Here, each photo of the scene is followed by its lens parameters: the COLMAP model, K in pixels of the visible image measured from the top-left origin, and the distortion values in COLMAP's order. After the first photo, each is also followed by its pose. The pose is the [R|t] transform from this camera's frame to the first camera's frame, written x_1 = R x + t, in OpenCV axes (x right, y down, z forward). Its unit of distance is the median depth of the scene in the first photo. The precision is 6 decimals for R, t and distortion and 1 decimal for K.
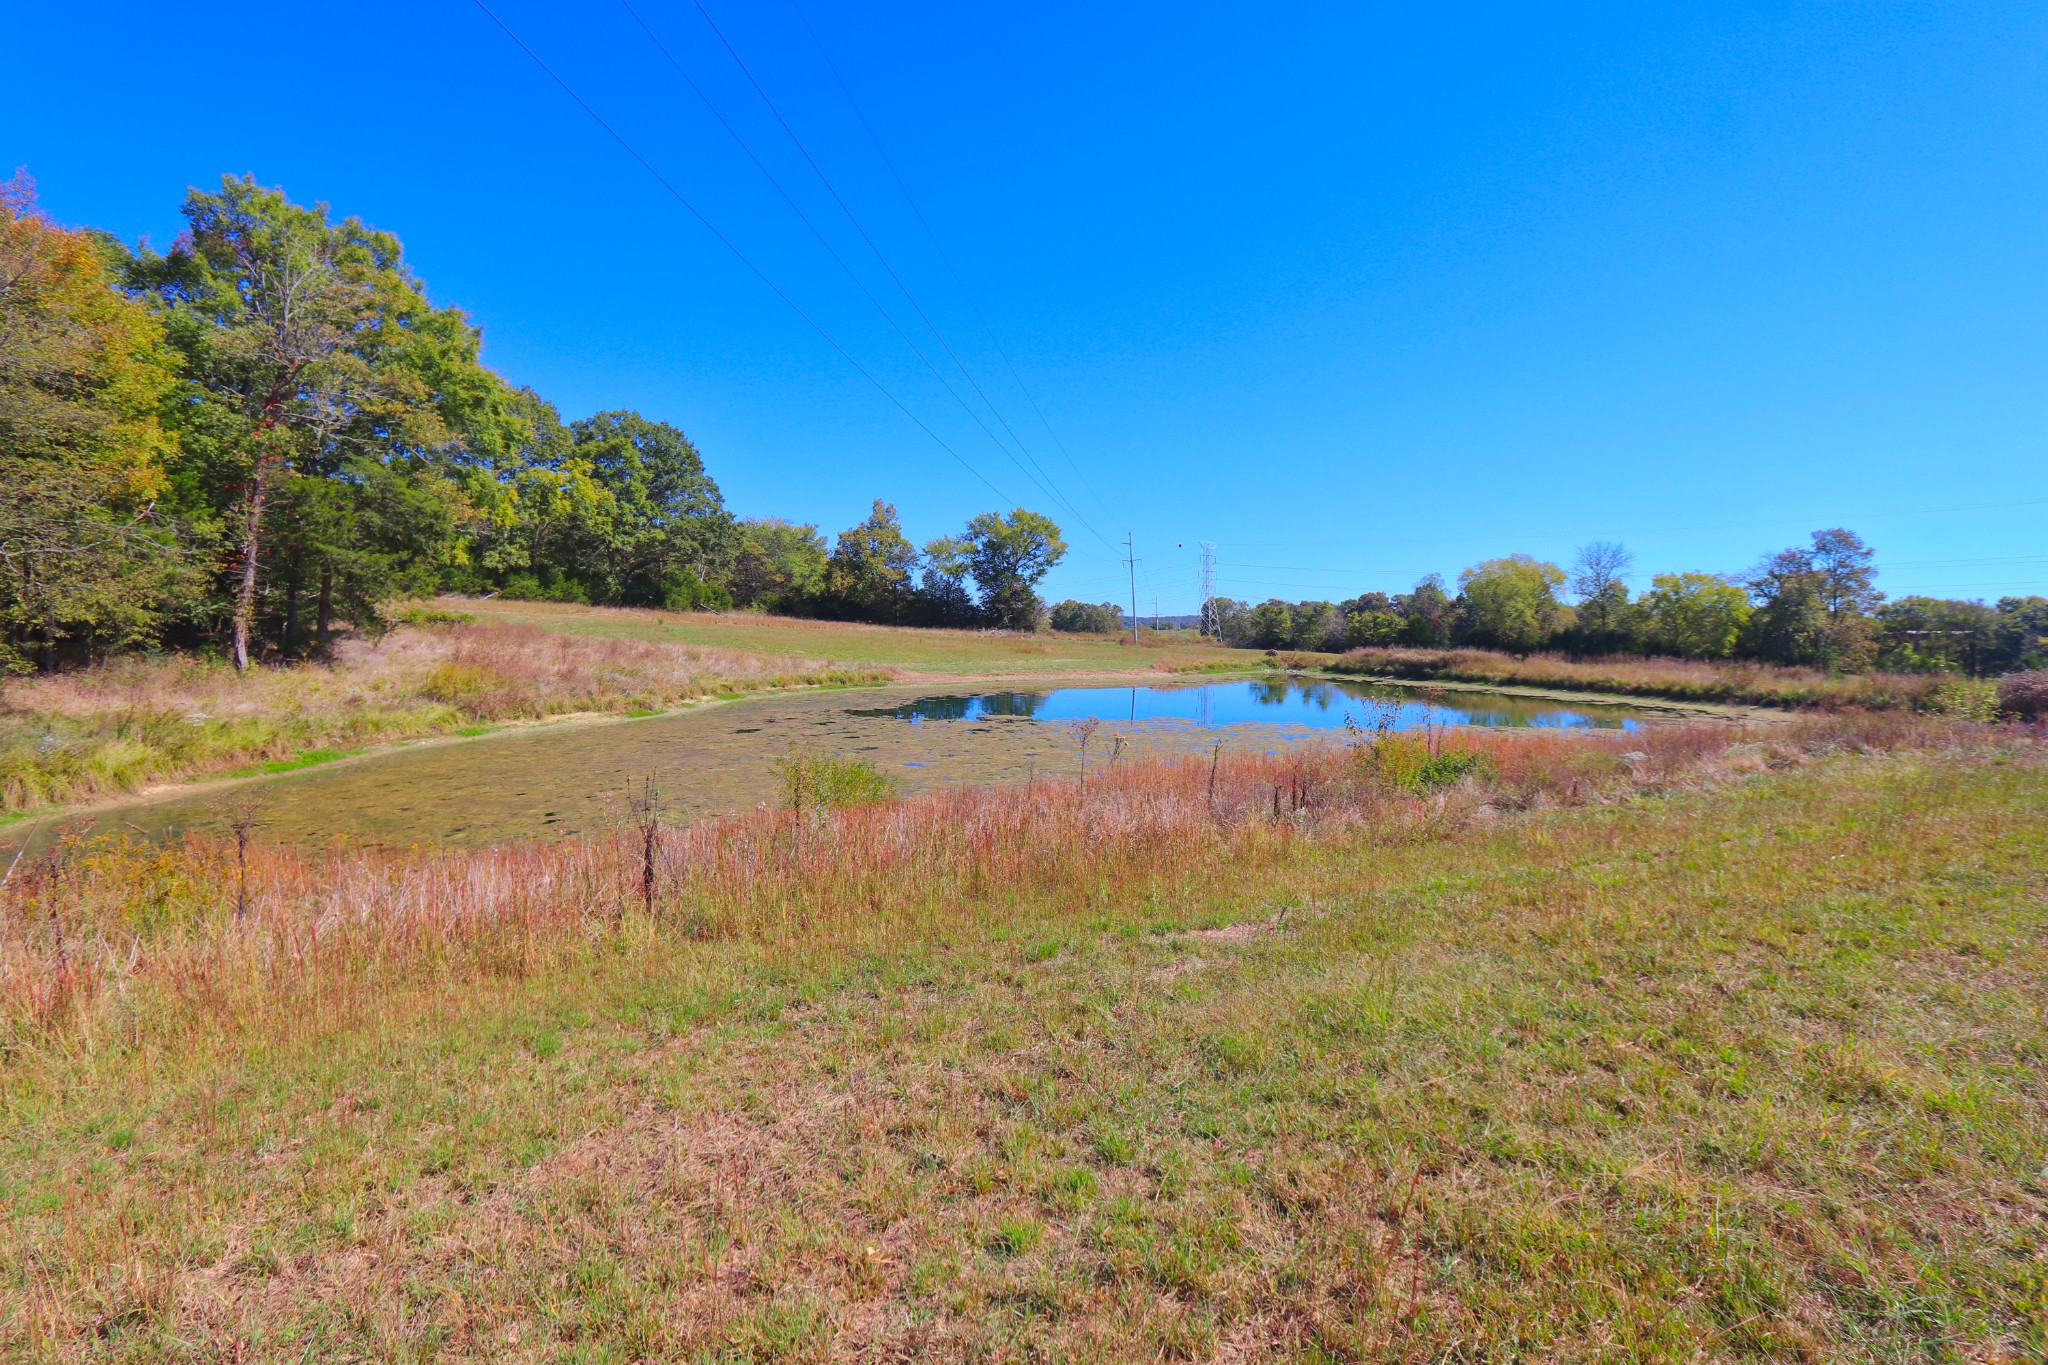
lens RADIAL K [[950.2, 0, 1024.0], [0, 950.2, 682.5], [0, 0, 1]] dist [-0.015339, 0.001186]
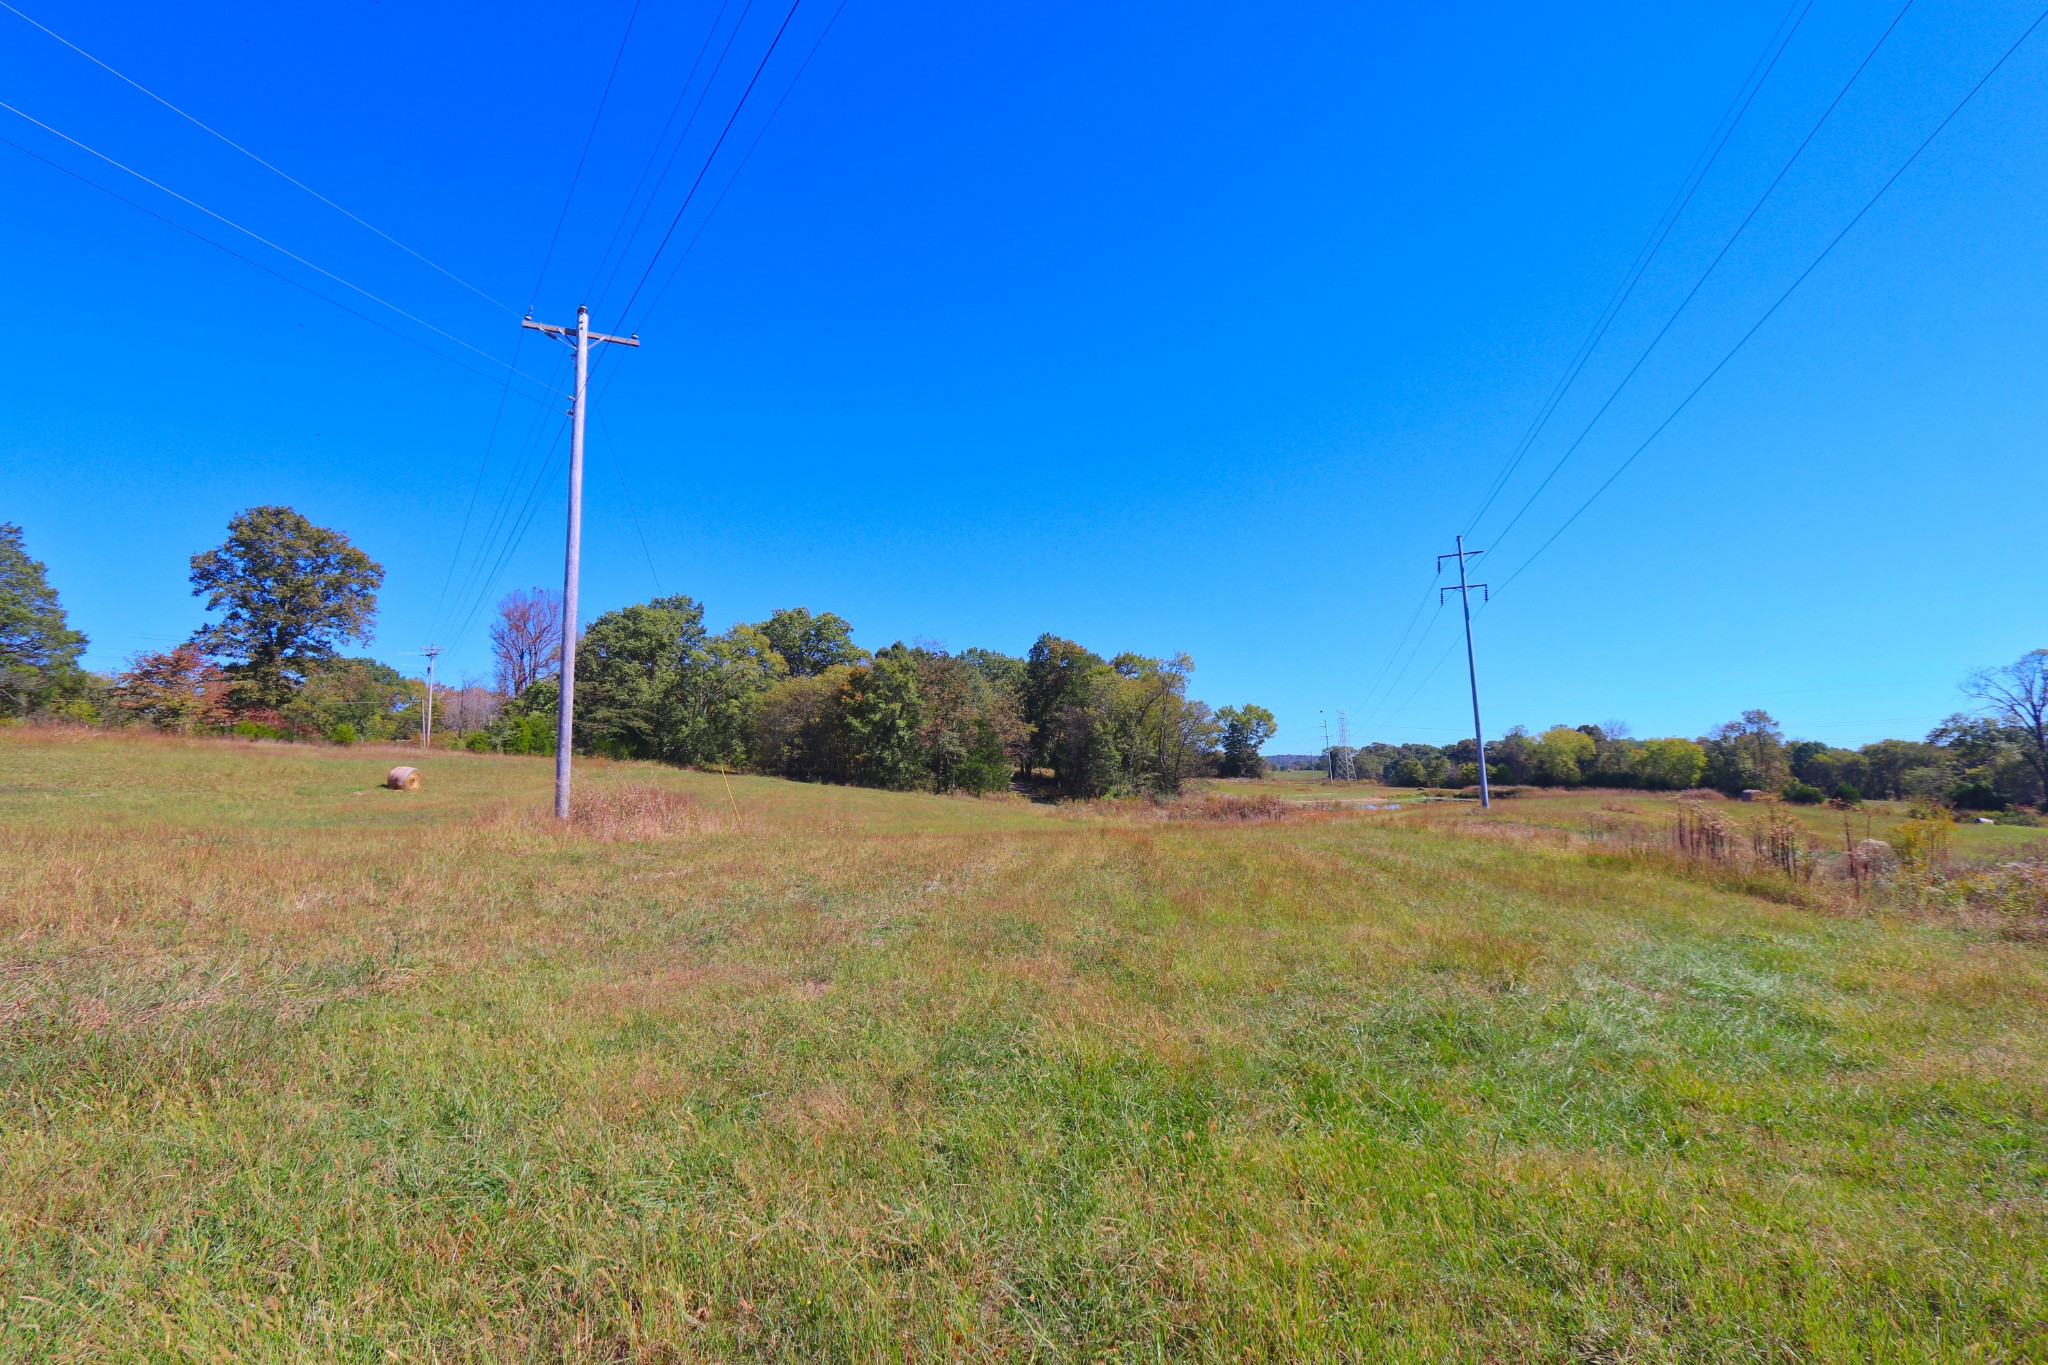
lens RADIAL K [[950.2, 0, 1024.0], [0, 950.2, 682.5], [0, 0, 1]] dist [-0.015339, 0.001186]
pose [[0.996224, -0.022811, -0.083765, -0.264780], [0.010118, 0.988795, -0.148933, 0.023287], [0.086224, 0.147524, 0.985293, -0.692942]]
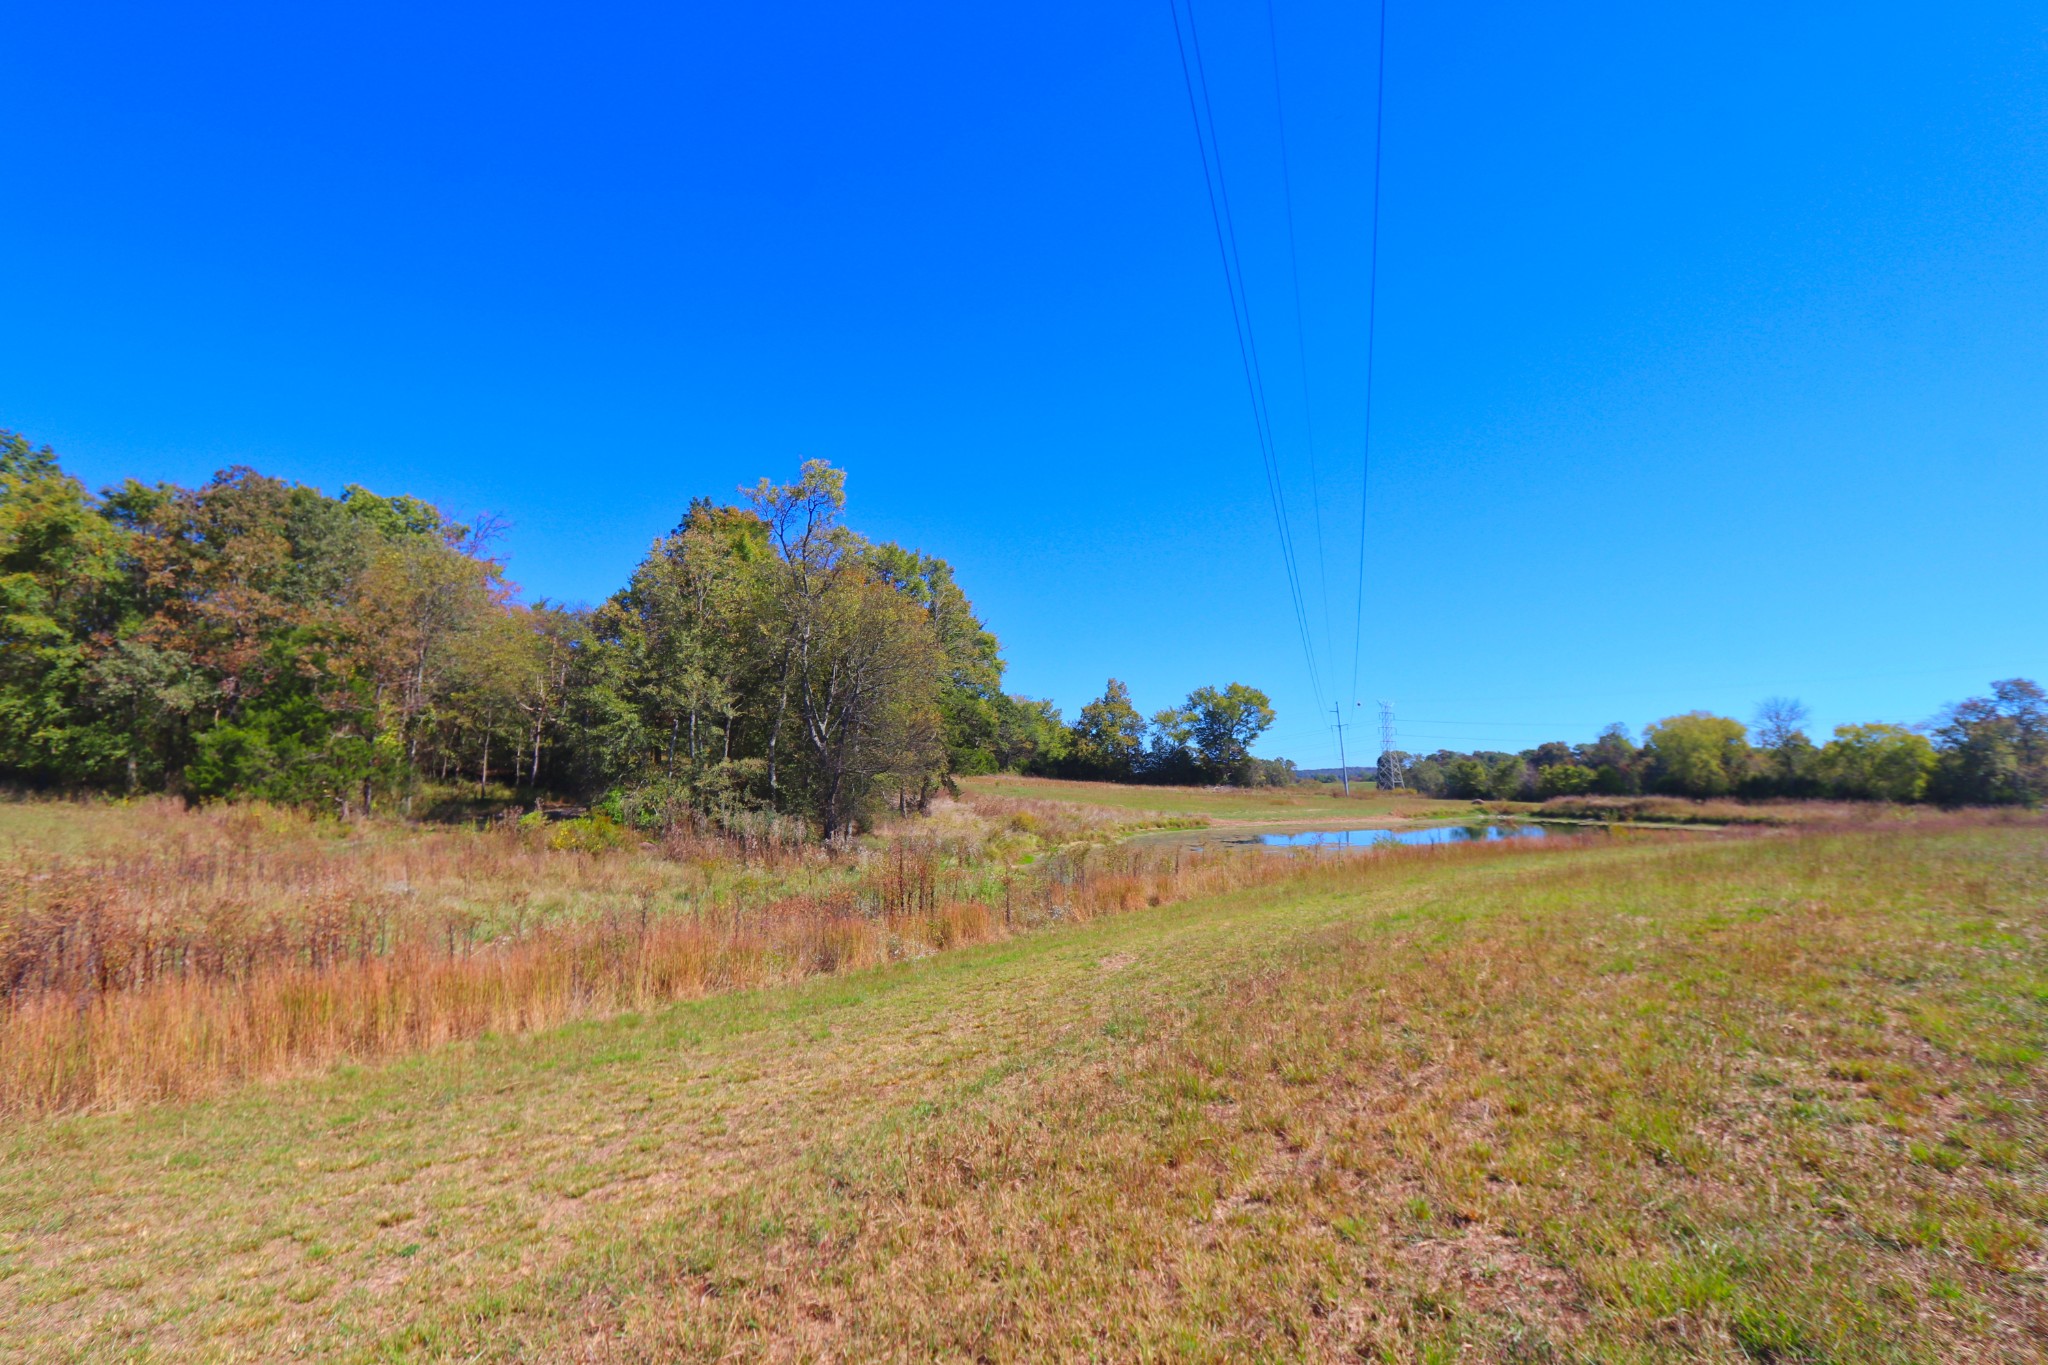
lens RADIAL K [[950.2, 0, 1024.0], [0, 950.2, 682.5], [0, 0, 1]] dist [-0.015339, 0.001186]
pose [[0.987976, -0.031472, -0.151371, -0.086498], [0.006375, 0.986522, -0.163504, 0.008196], [0.154477, 0.160573, 0.974861, -0.197123]]
